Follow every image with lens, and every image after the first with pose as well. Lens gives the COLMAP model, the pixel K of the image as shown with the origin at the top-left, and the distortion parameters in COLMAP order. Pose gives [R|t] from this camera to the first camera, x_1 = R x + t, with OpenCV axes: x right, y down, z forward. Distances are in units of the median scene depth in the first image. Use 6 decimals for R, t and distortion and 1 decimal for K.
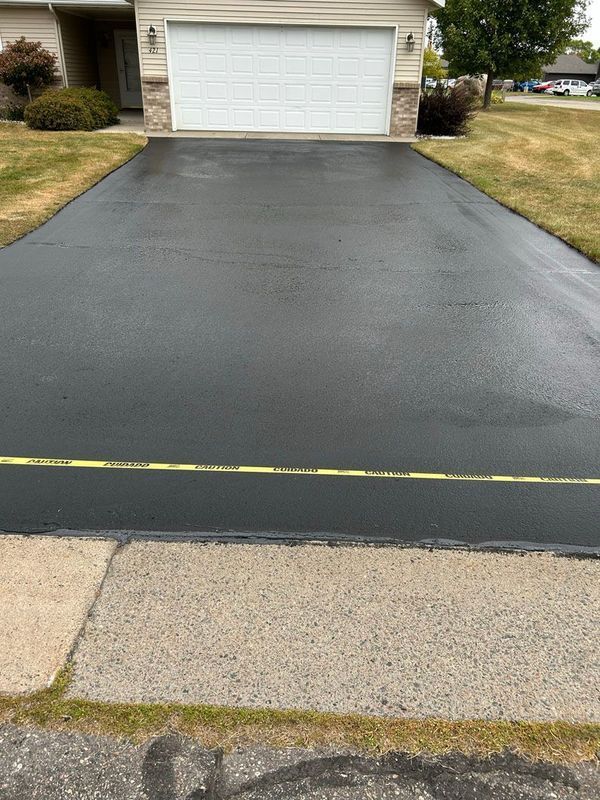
lens RADIAL K [[577.8, 0, 300.0], [0, 577.8, 400.0], [0, 0, 1]] dist [0.038614, -0.039621]
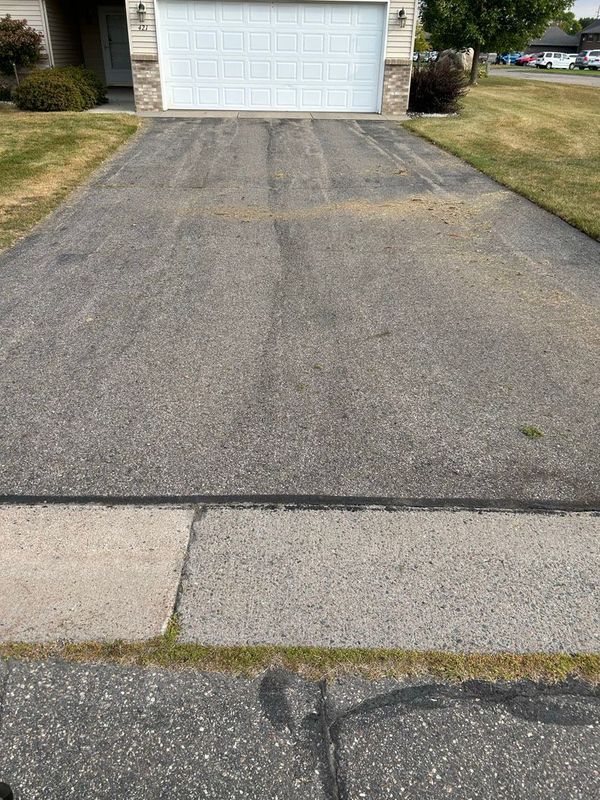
lens RADIAL K [[577.8, 0, 300.0], [0, 577.8, 400.0], [0, 0, 1]] dist [0.038614, -0.039621]
pose [[0.999688, -0.015813, 0.019341, -0.137822], [0.015175, 0.999349, 0.032727, 0.003945], [-0.019846, -0.032423, 0.999277, -0.089898]]
